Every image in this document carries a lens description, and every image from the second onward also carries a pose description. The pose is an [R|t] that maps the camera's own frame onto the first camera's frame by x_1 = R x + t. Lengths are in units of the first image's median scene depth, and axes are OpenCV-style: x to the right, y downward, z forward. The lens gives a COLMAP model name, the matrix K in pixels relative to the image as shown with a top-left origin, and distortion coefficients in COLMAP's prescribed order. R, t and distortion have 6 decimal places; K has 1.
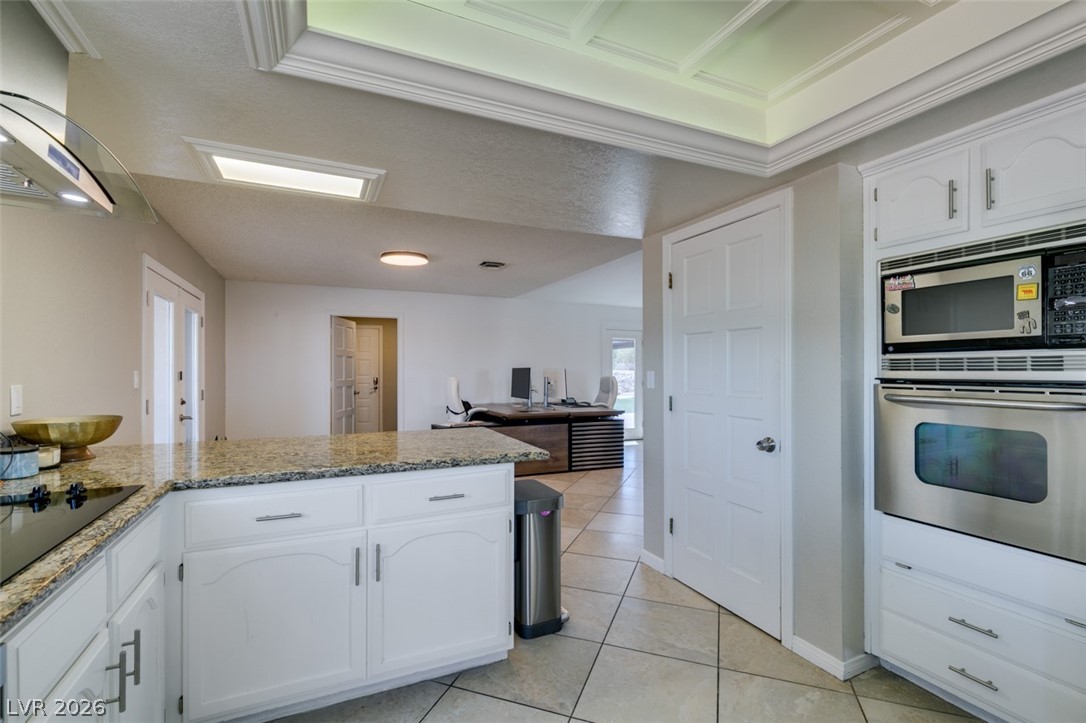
lens RADIAL K [[487.1, 0, 541.9], [0, 487.1, 368.8], [0, 0, 1]] dist [0.004082, -0.000852]
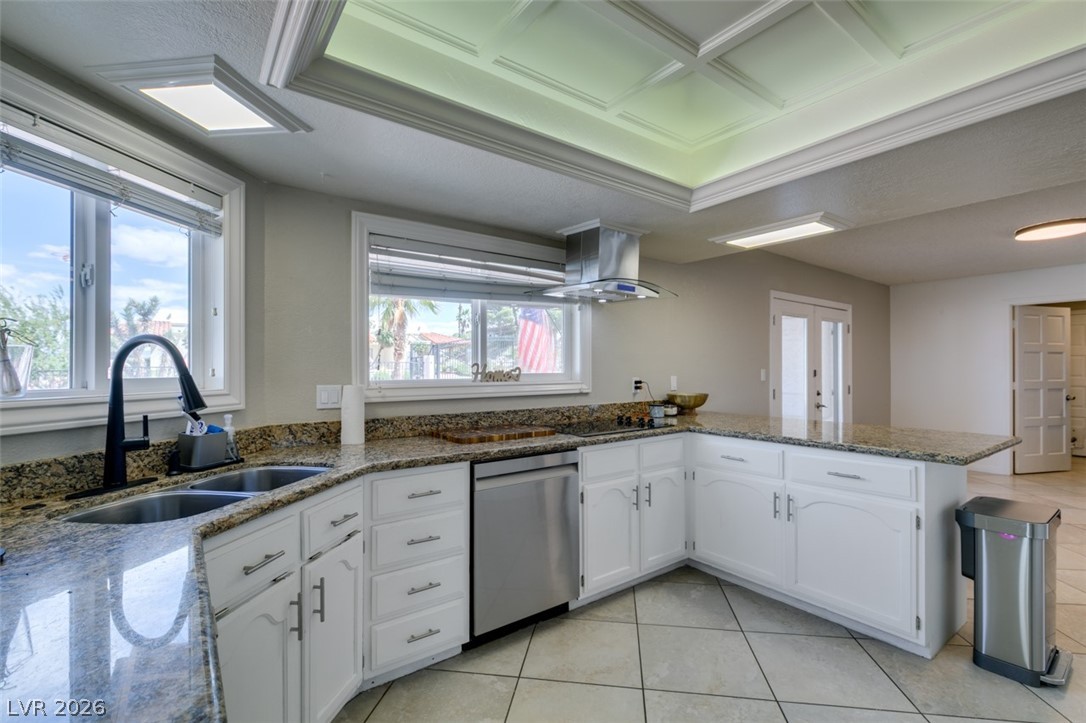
lens RADIAL K [[483.2, 0, 540.5], [0, 483.2, 366.8], [0, 0, 1]] dist [0.002940, -0.000501]
pose [[0.206719, -0.003294, -0.978395, 0.292752], [0.002082, 0.999994, -0.002927, -0.000724], [0.978398, -0.001432, 0.206724, 0.007828]]
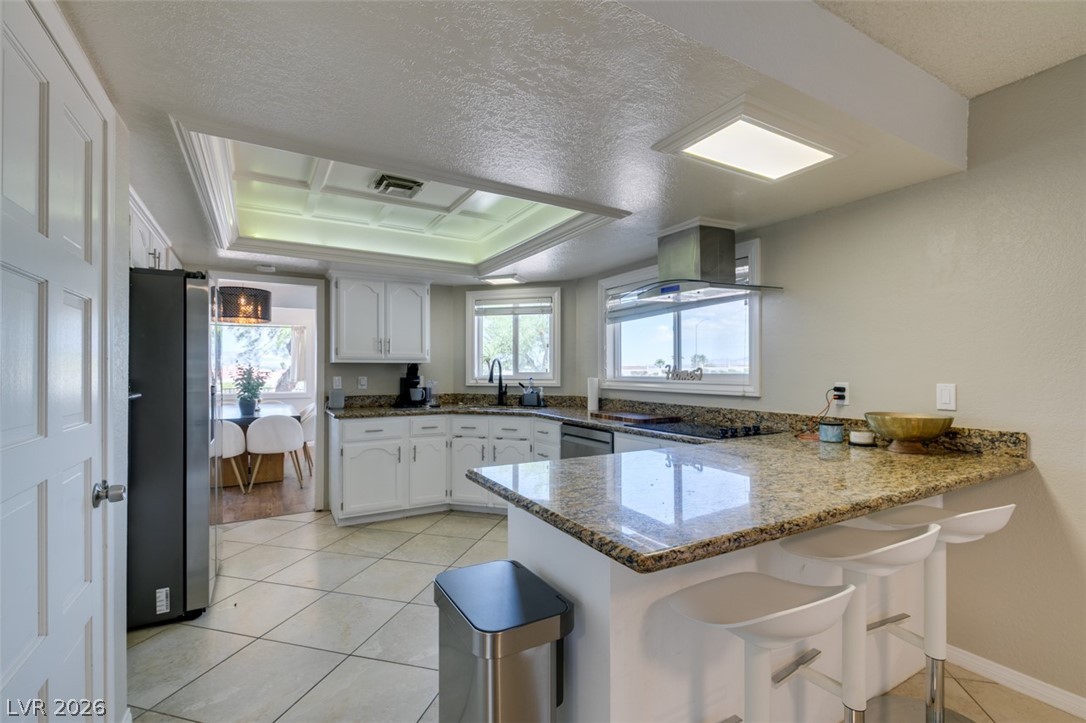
lens RADIAL K [[483.2, 0, 540.5], [0, 483.2, 366.8], [0, 0, 1]] dist [0.002940, -0.000501]
pose [[-0.995592, 0.001697, -0.093778, -0.010699], [0.002111, 0.999988, -0.004309, -0.000906], [0.093770, -0.004488, -0.995584, 0.717764]]
